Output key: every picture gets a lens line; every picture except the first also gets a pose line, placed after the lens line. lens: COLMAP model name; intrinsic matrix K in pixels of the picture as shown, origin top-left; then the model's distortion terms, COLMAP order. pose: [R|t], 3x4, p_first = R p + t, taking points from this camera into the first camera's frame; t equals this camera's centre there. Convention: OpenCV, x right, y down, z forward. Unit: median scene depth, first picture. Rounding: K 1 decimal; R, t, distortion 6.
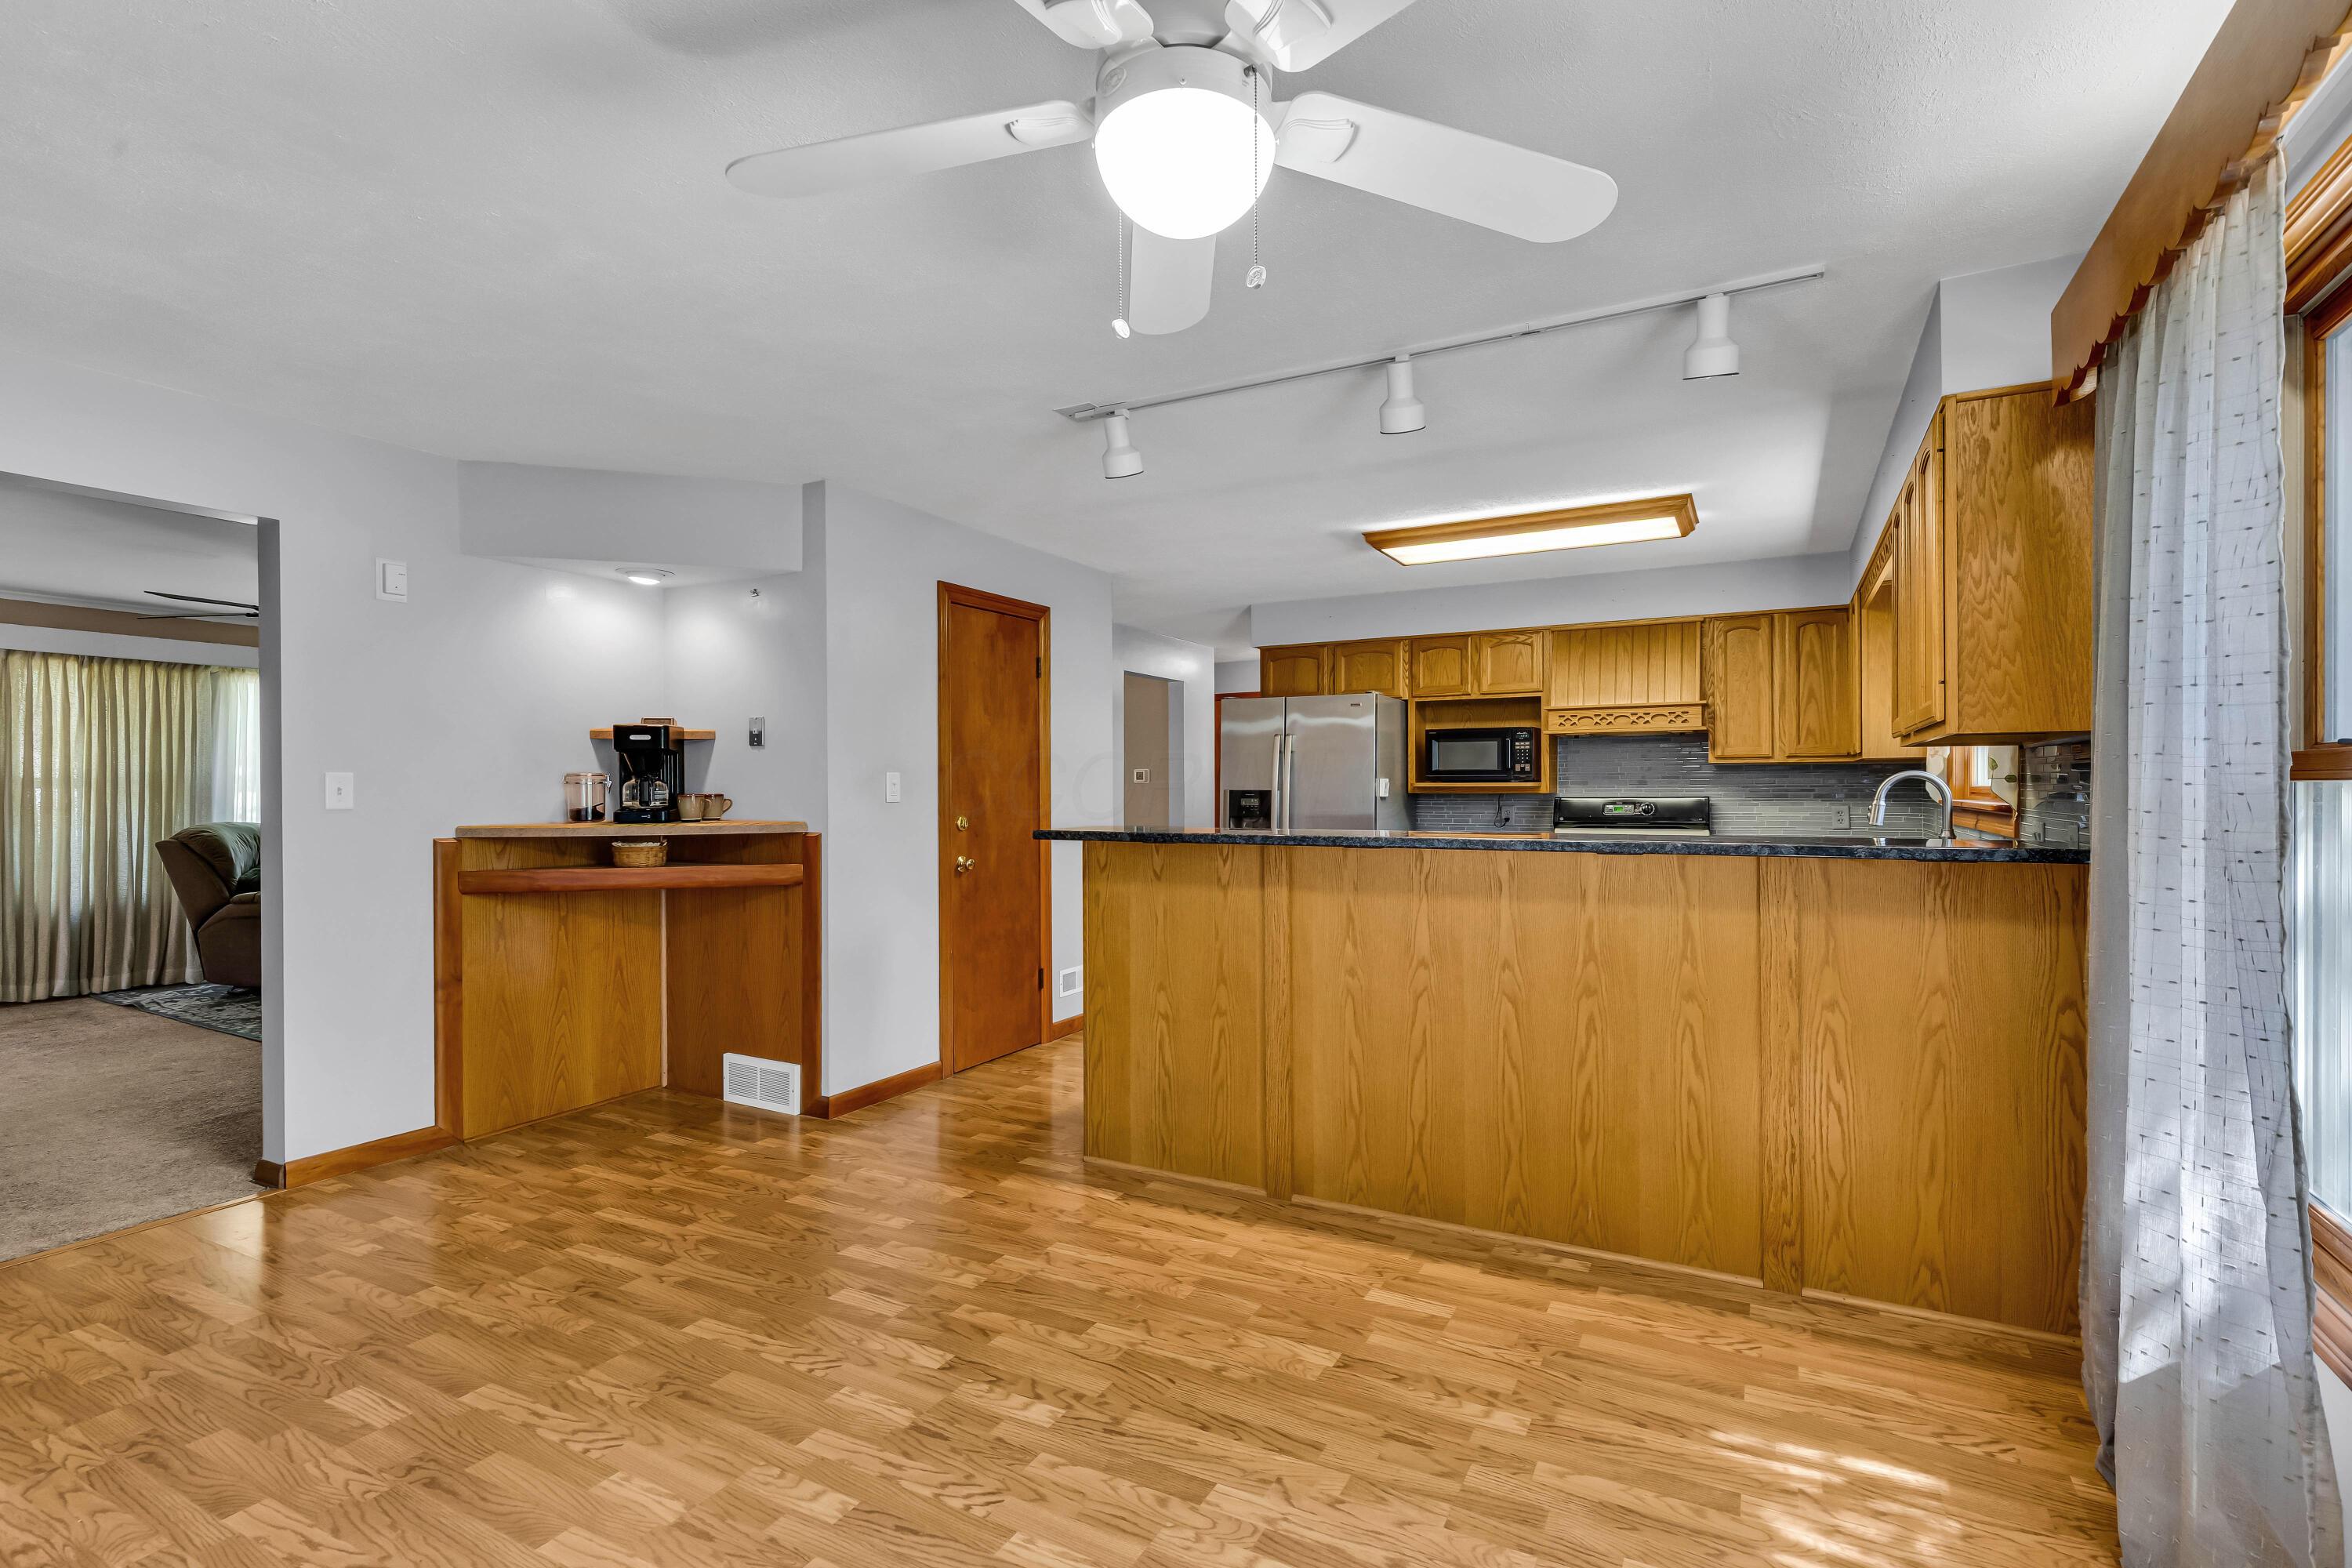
lens RADIAL K [[1078.7, 0, 1247.0], [0, 1078.7, 789.6], [0, 0, 1]] dist [0.004335, 0.001359]
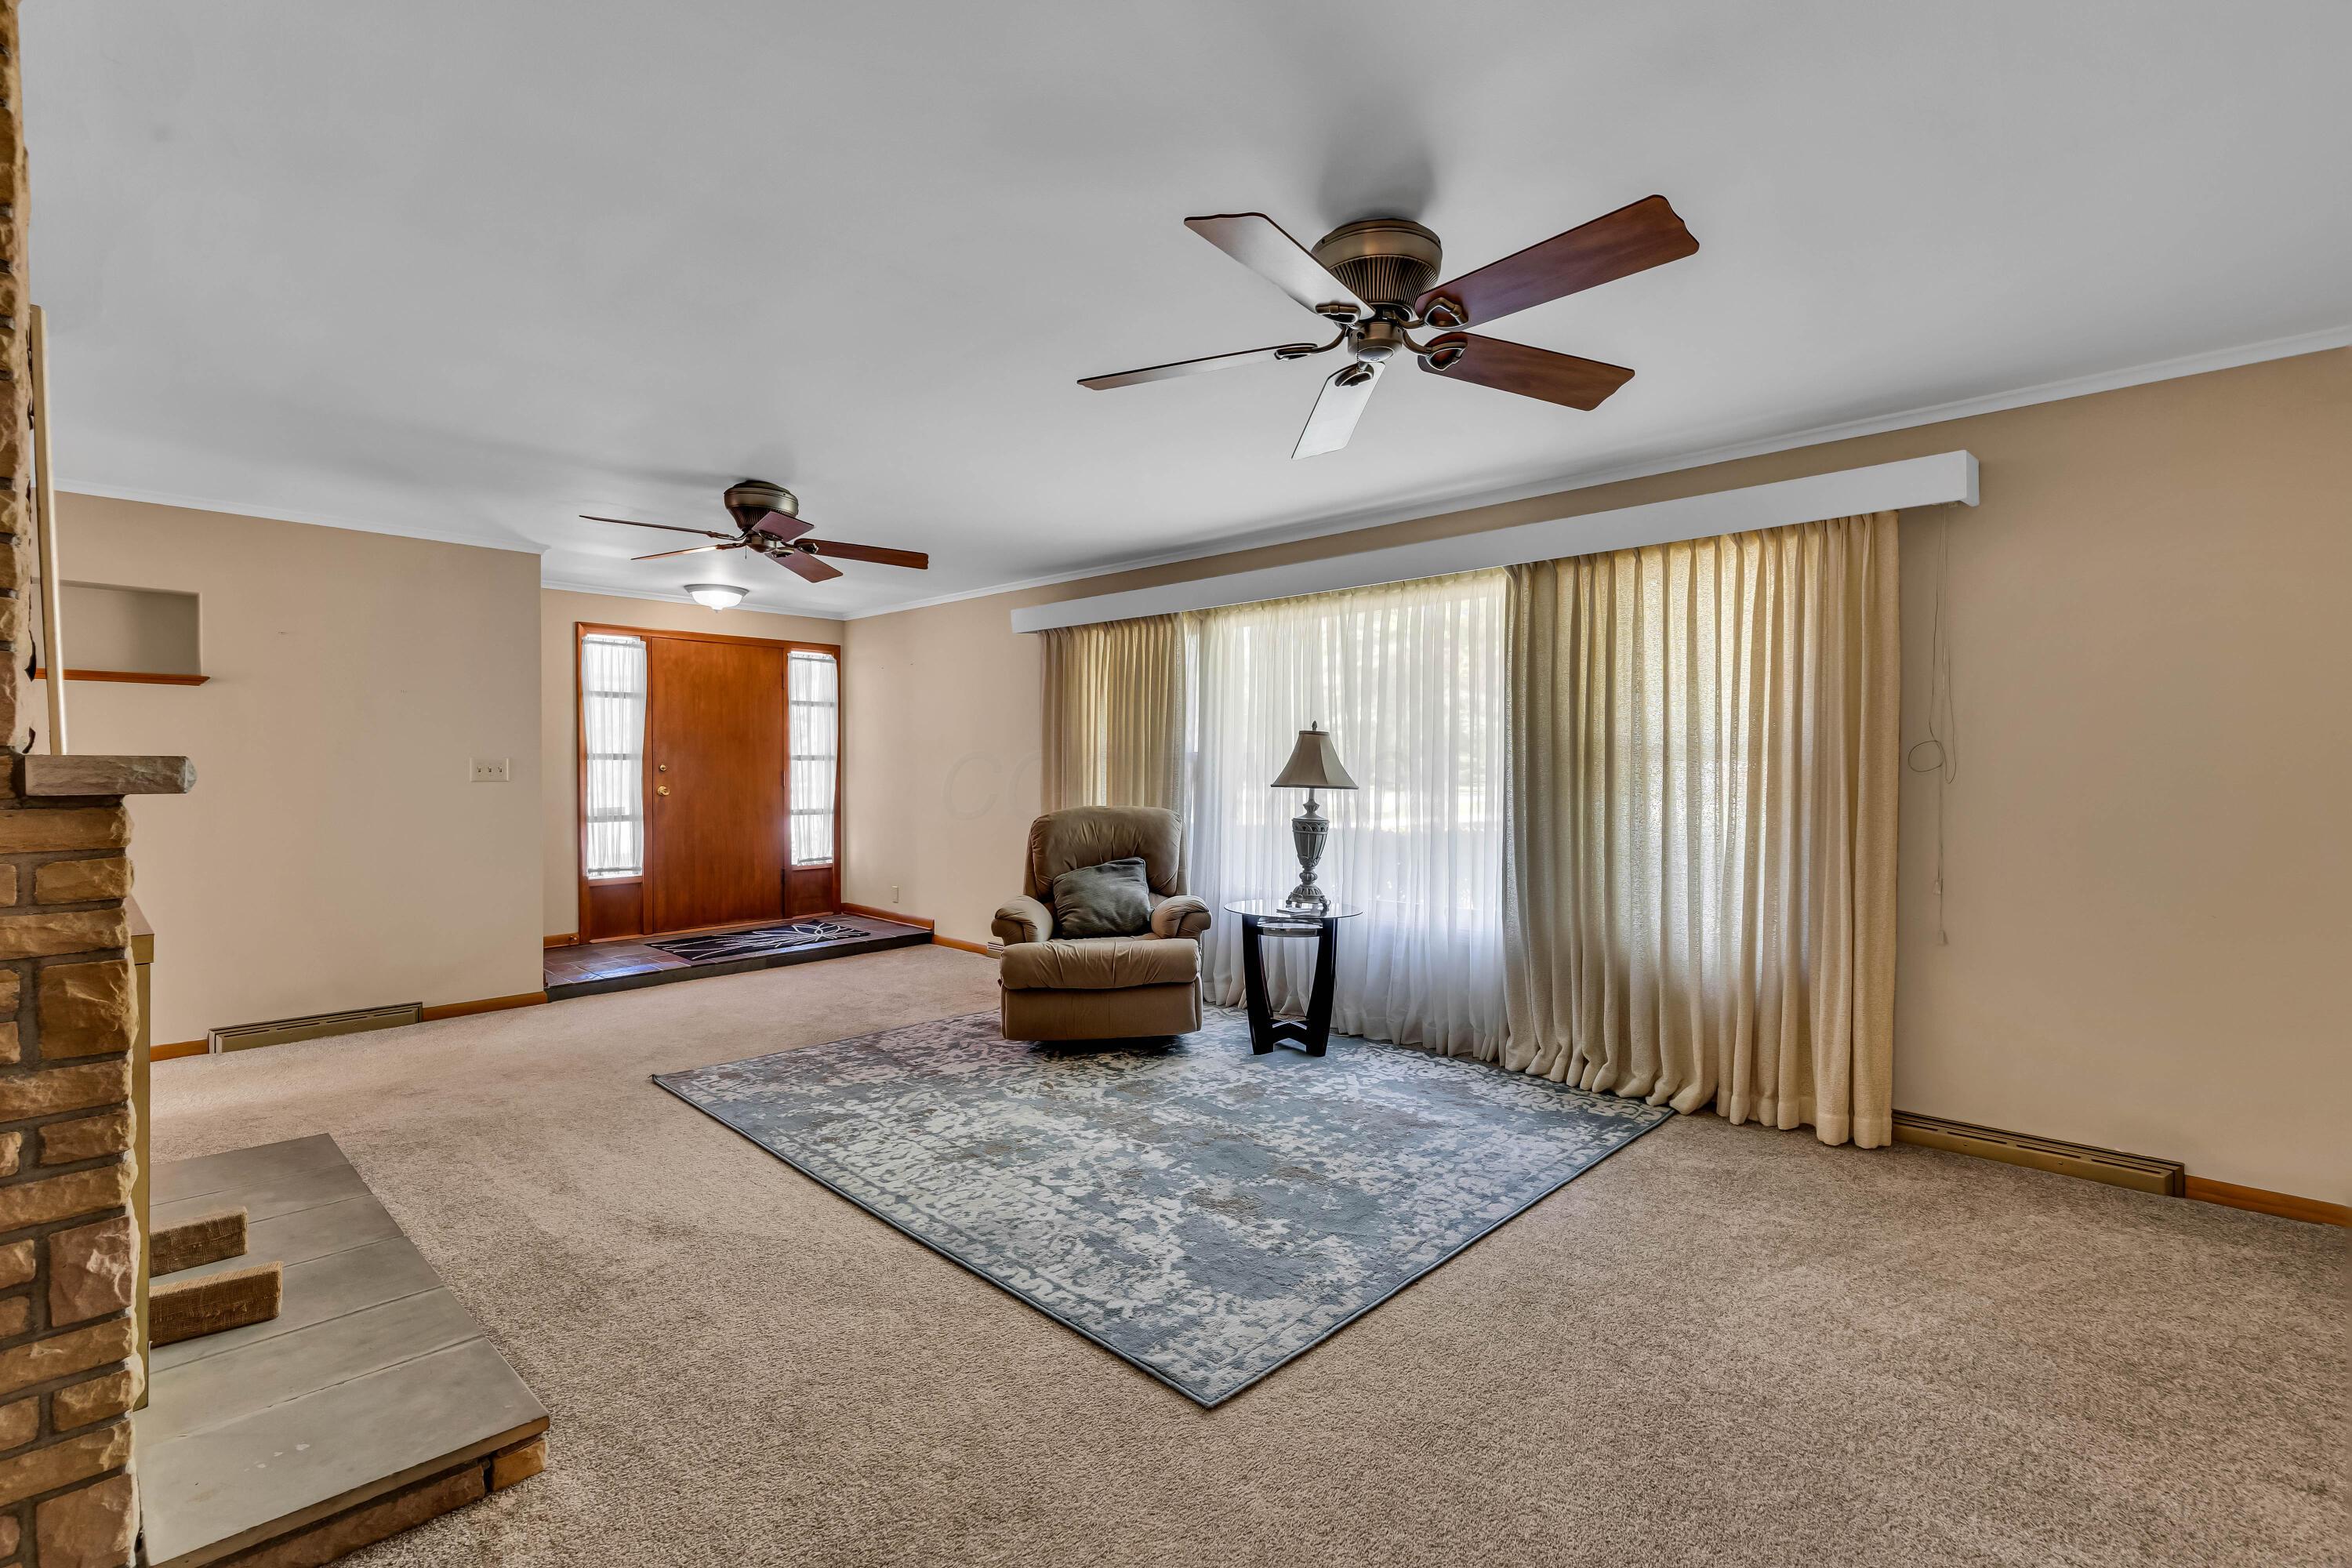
lens RADIAL K [[1056.1, 0, 1183.9], [0, 1056.1, 786.8], [0, 0, 1]] dist [0.006535, -0.001232]
pose [[-0.286212, 0.023640, -0.957875, -0.302548], [-0.001332, 0.999685, 0.025070, -0.005913], [0.958165, 0.008451, -0.286091, 1.861845]]
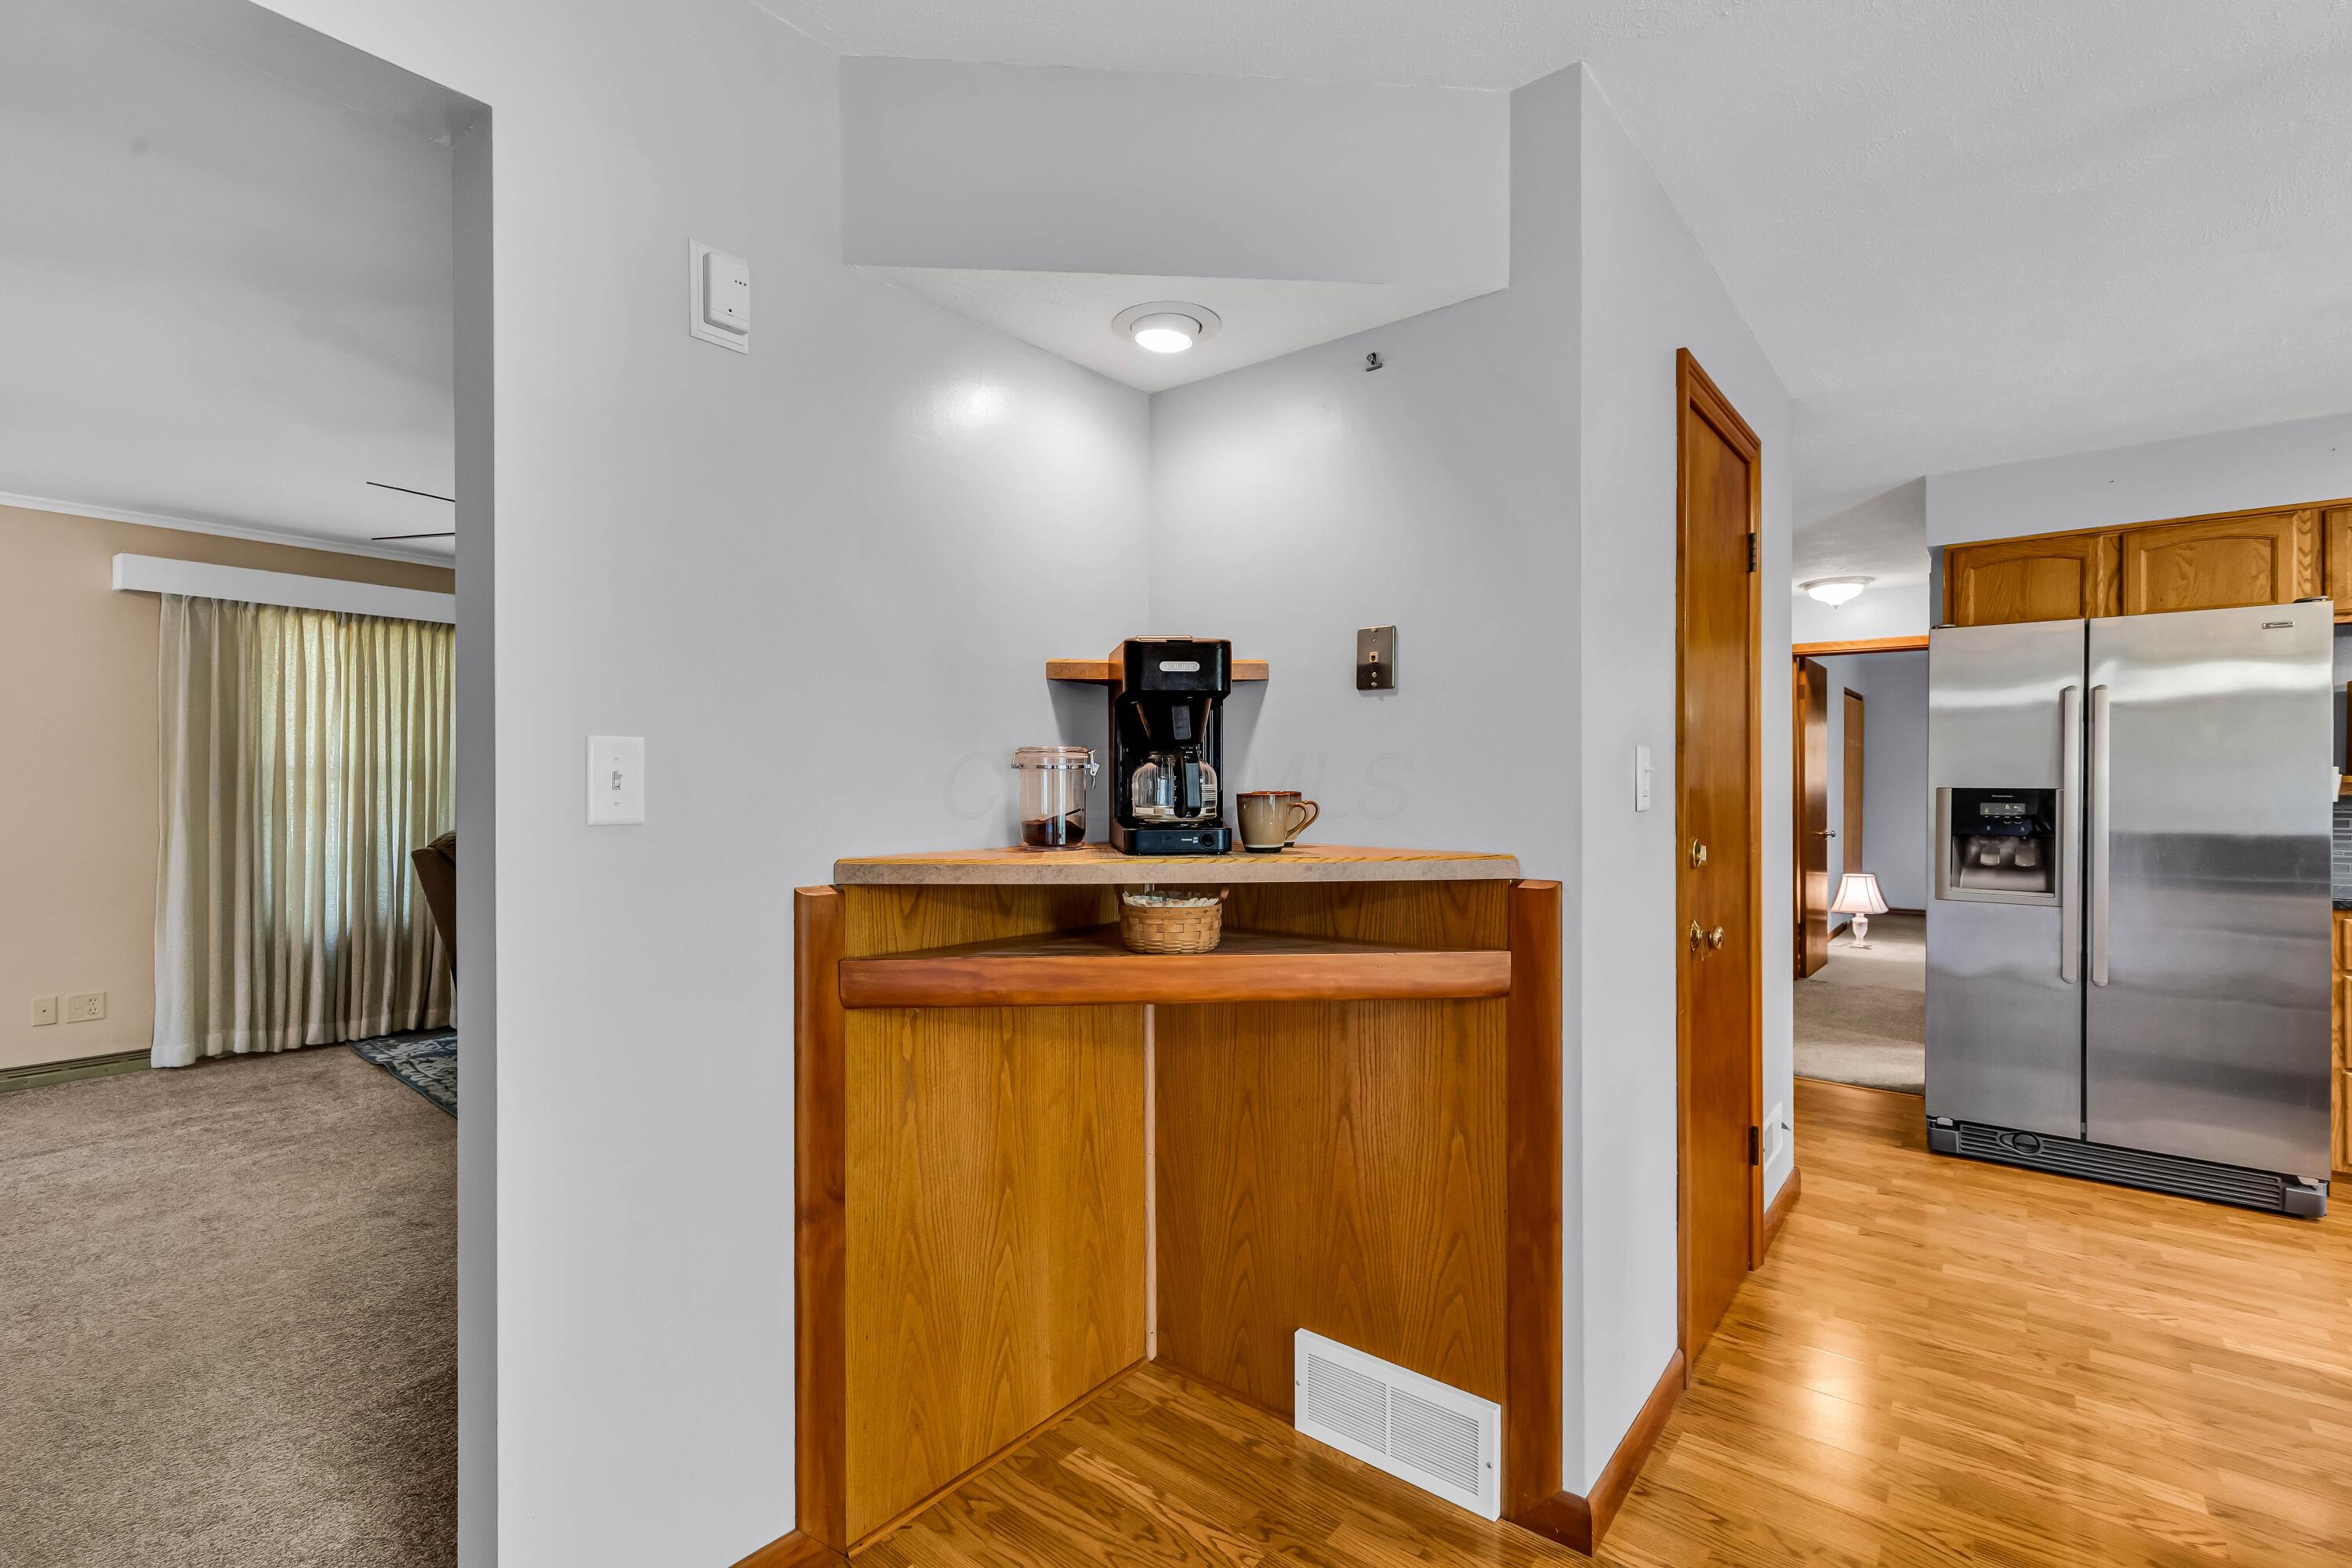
lens RADIAL K [[1075.7, 0, 1157.8], [0, 1075.7, 788.7], [0, 0, 1]] dist [-0.001068, 0.004774]
pose [[0.973426, 0.003923, -0.228968, -0.440538], [-0.003788, 0.999992, 0.001030, 0.002528], [0.228970, -0.000135, 0.973433, 0.525135]]
